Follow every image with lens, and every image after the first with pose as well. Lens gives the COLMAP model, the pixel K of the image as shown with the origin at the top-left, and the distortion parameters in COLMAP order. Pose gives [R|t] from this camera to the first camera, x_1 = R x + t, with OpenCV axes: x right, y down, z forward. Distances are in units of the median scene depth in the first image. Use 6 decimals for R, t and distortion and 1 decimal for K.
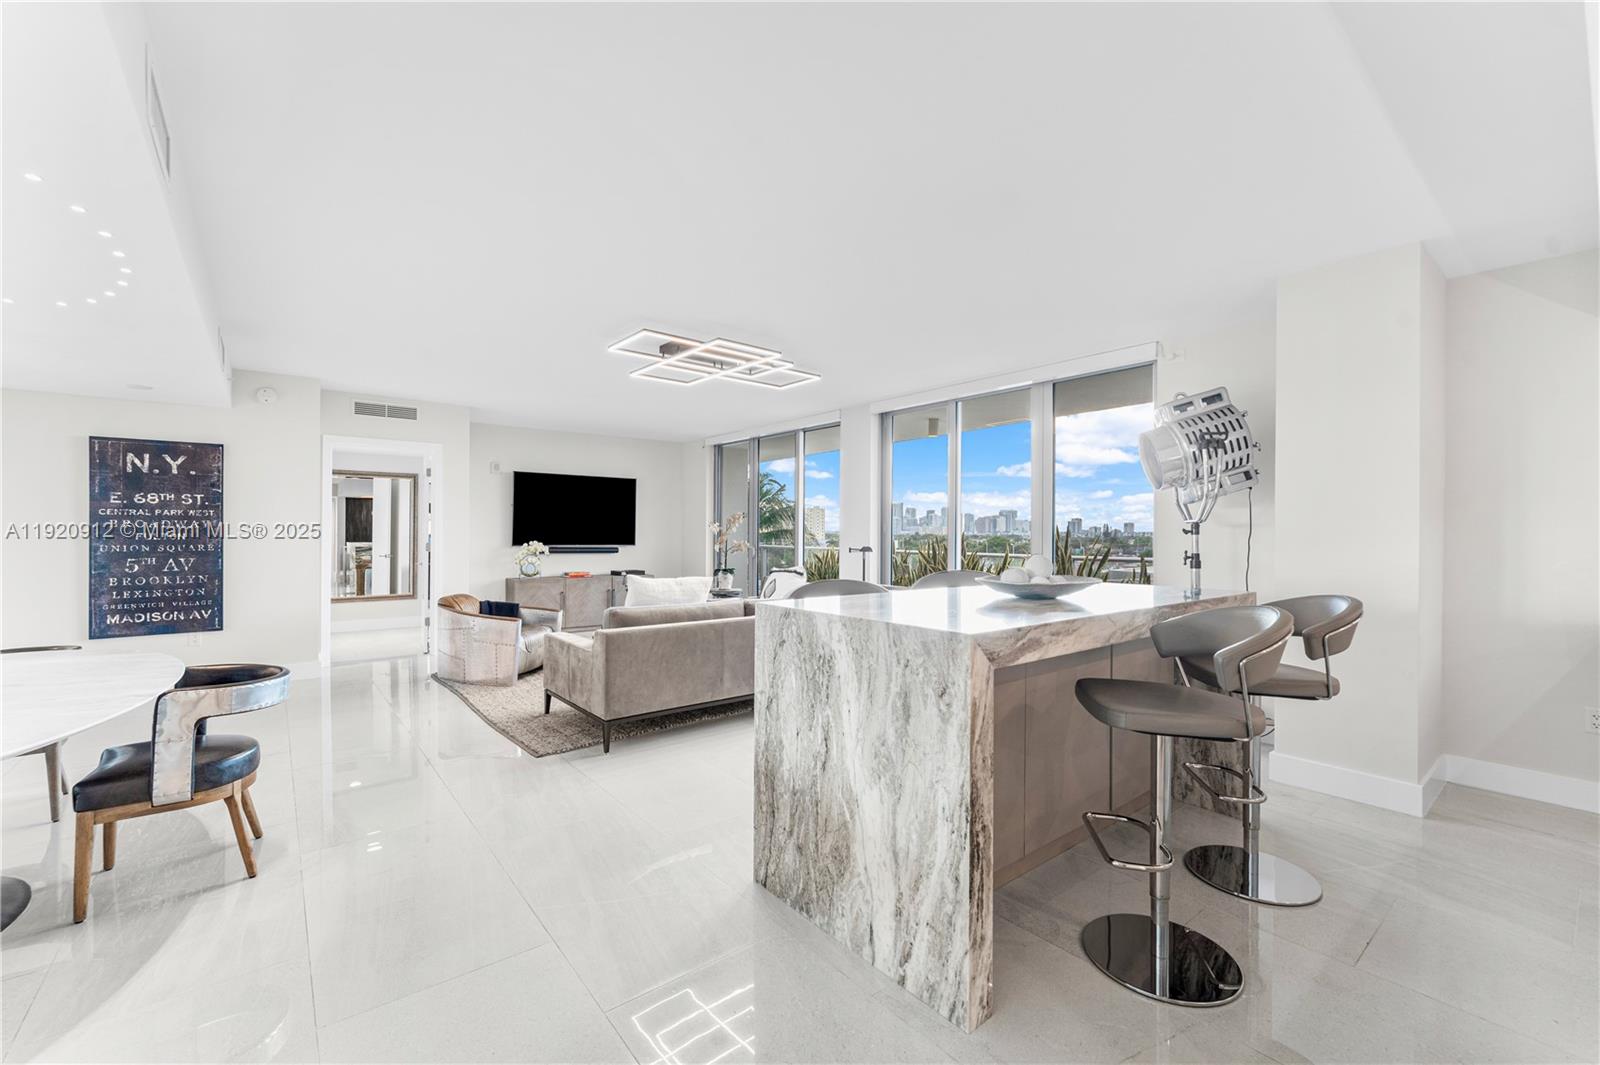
lens RADIAL K [[656.2, 0, 796.3], [0, 656.2, 527.7], [0, 0, 1]] dist [0.000686, 0.001038]
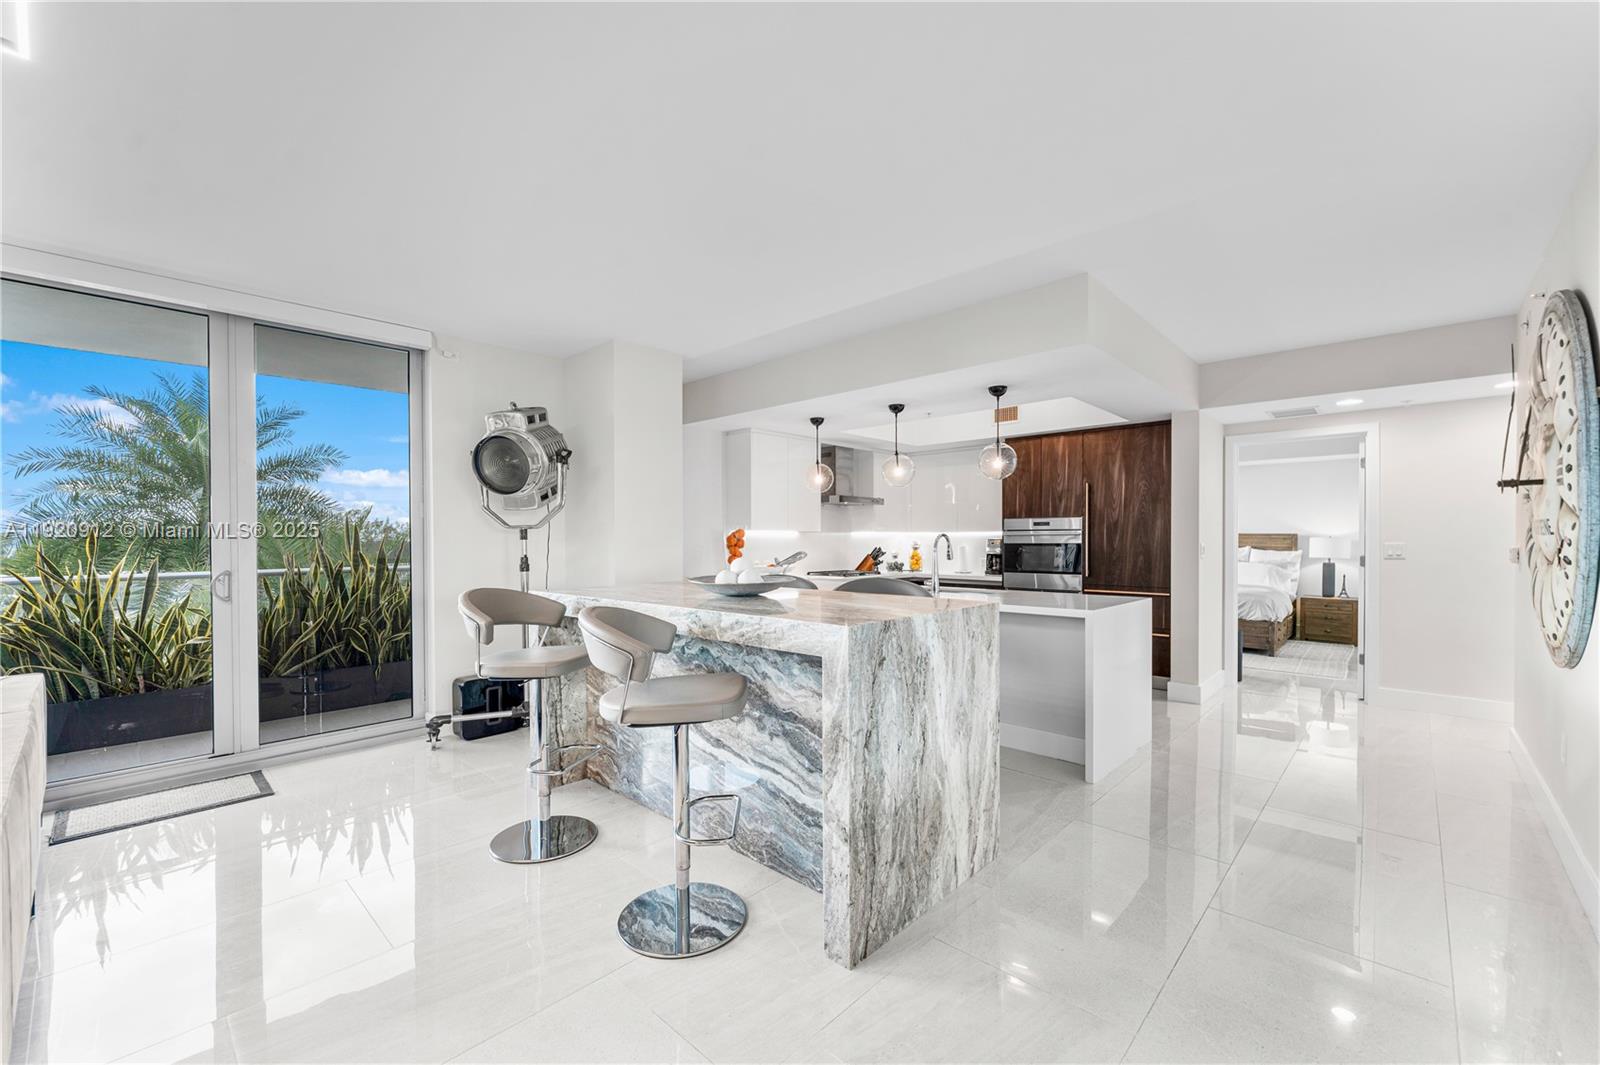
lens RADIAL K [[656.2, 0, 809.9], [0, 656.2, 537.3], [0, 0, 1]] dist [0.000686, 0.001038]
pose [[-0.146992, -0.002371, 0.989135, -0.416644], [-0.005549, 0.999983, 0.001573, 0.001620], [-0.989122, -0.005257, -0.147003, 0.570212]]
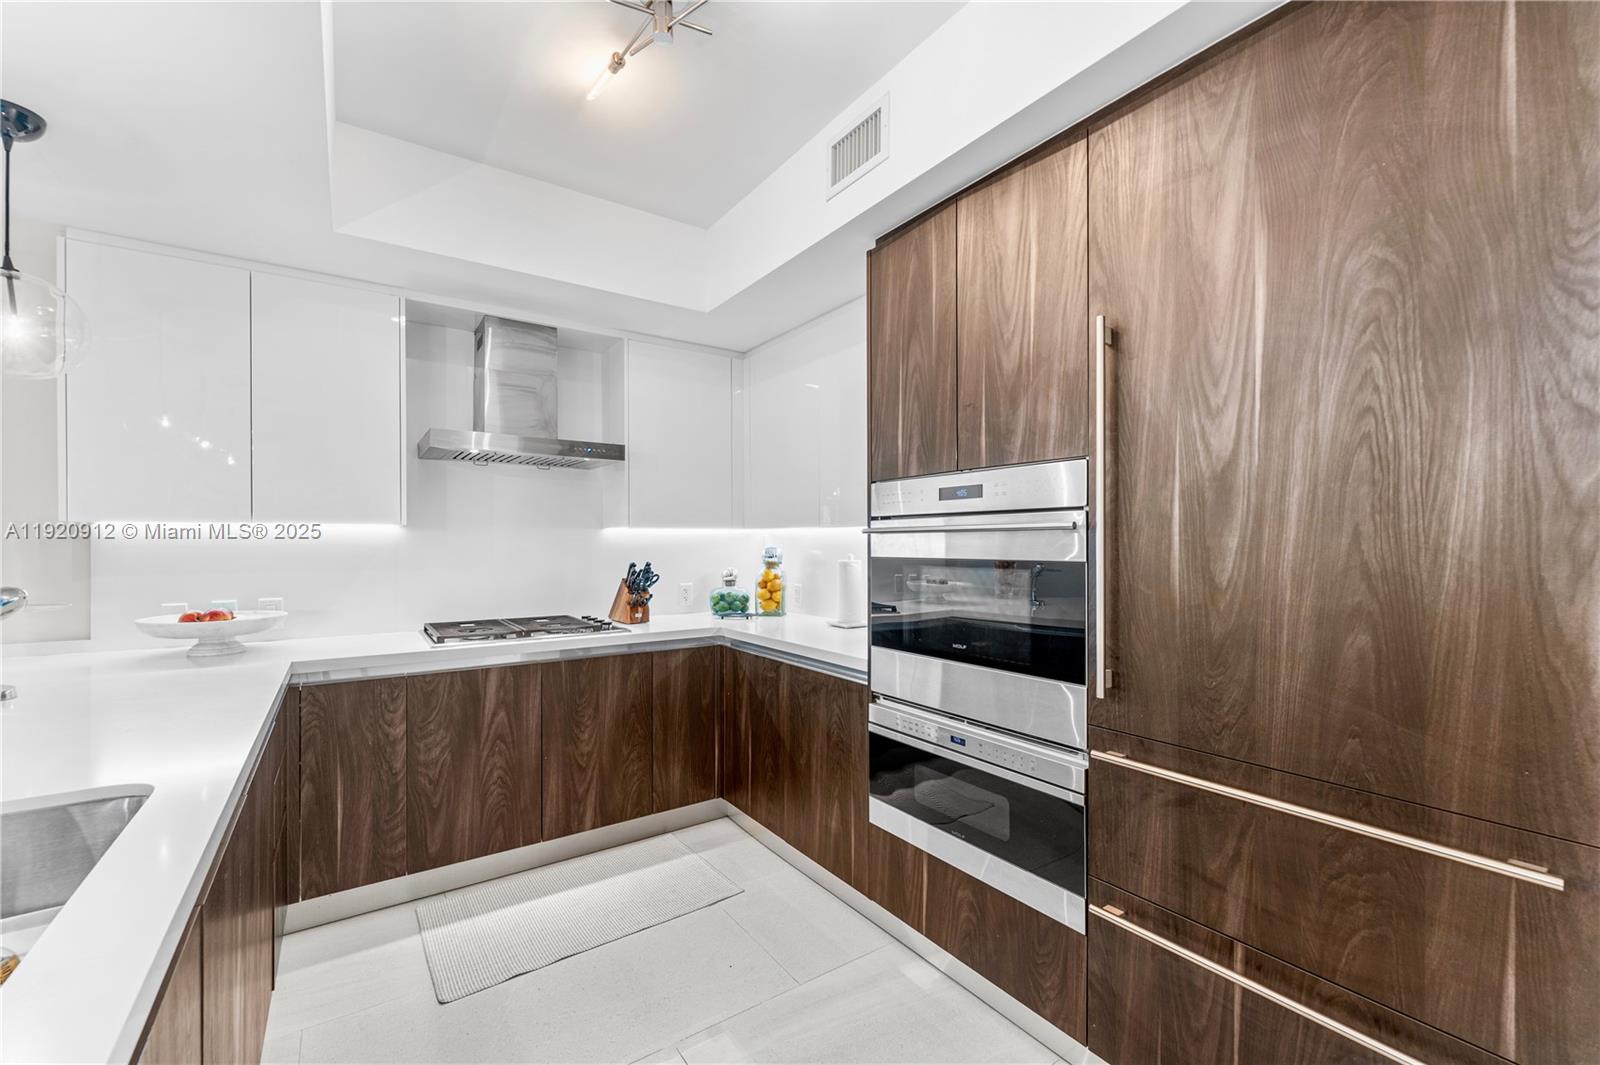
lens RADIAL K [[656.2, 0, 792.5], [0, 656.2, 540.5], [0, 0, 1]] dist [0.000686, 0.001038]
pose [[0.075868, -0.000074, 0.997118, 0.401956], [-0.004242, 0.999991, 0.000397, 0.002315], [-0.997109, -0.004260, 0.075867, 0.003328]]
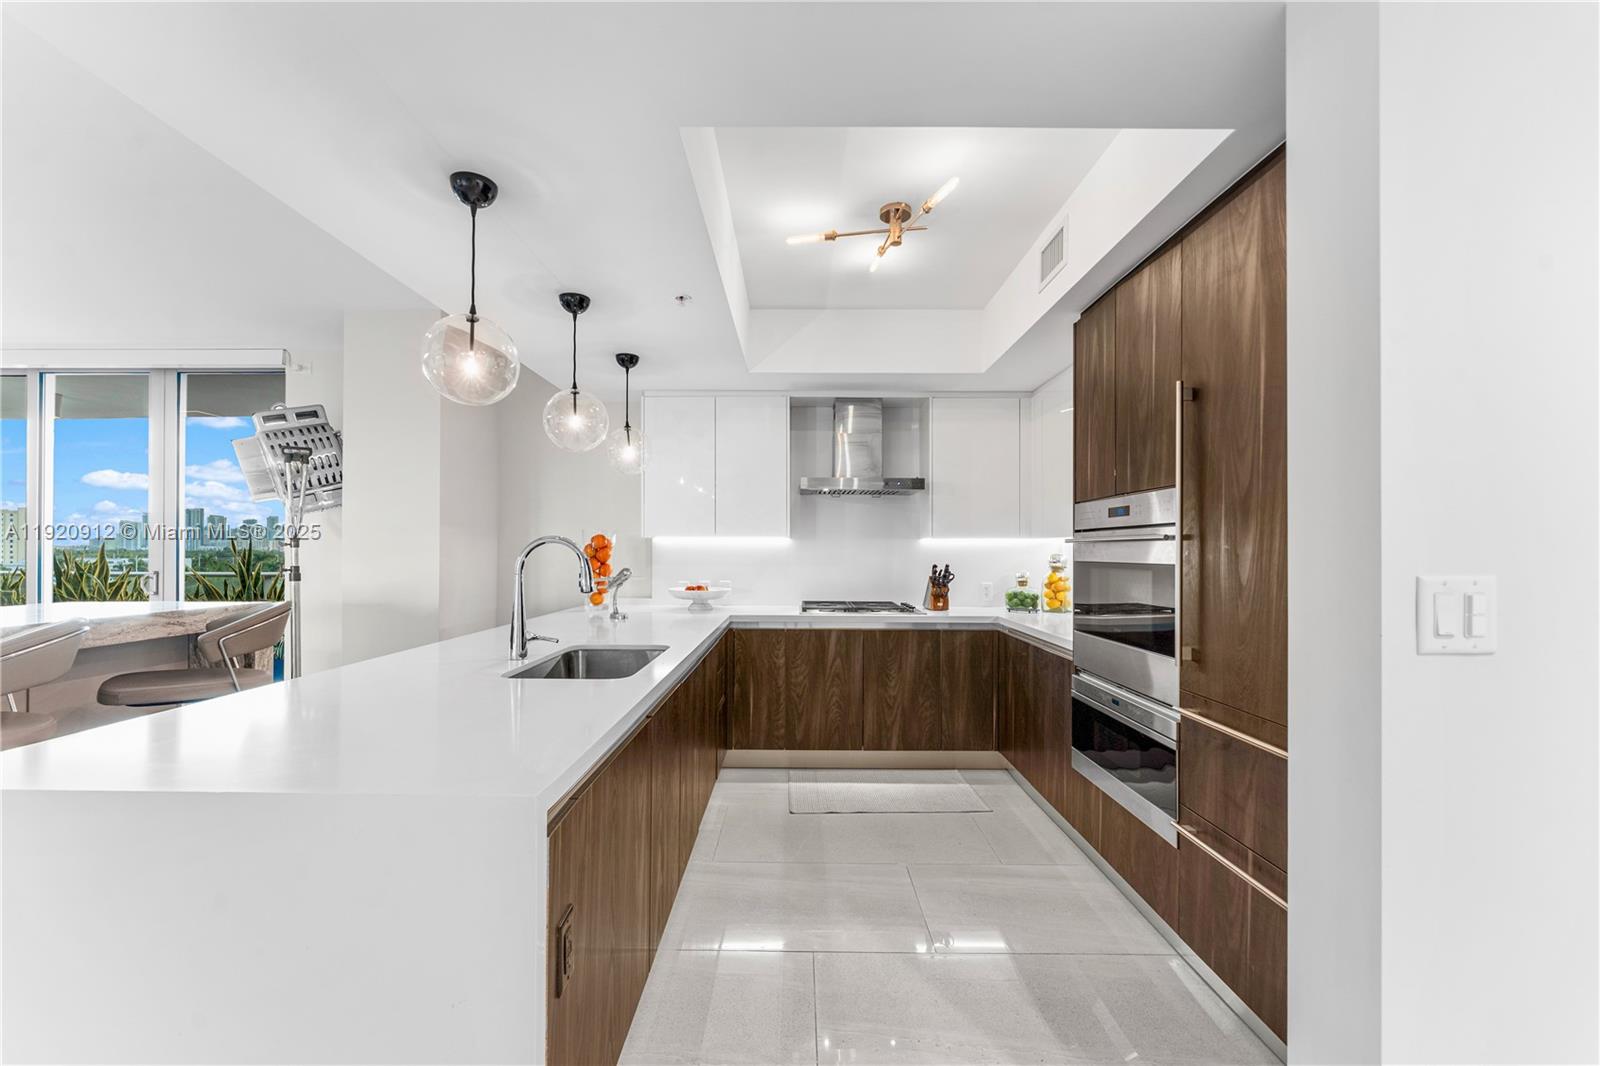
lens RADIAL K [[660.1, 0, 792.3], [0, 660.1, 541.6], [0, 0, 1]] dist [0.011162, -0.000588]
pose [[0.633763, 0.008411, 0.773481, 0.249961], [-0.006738, 0.999963, -0.005354, 0.001114], [-0.773498, -0.001819, 0.633797, -0.187337]]
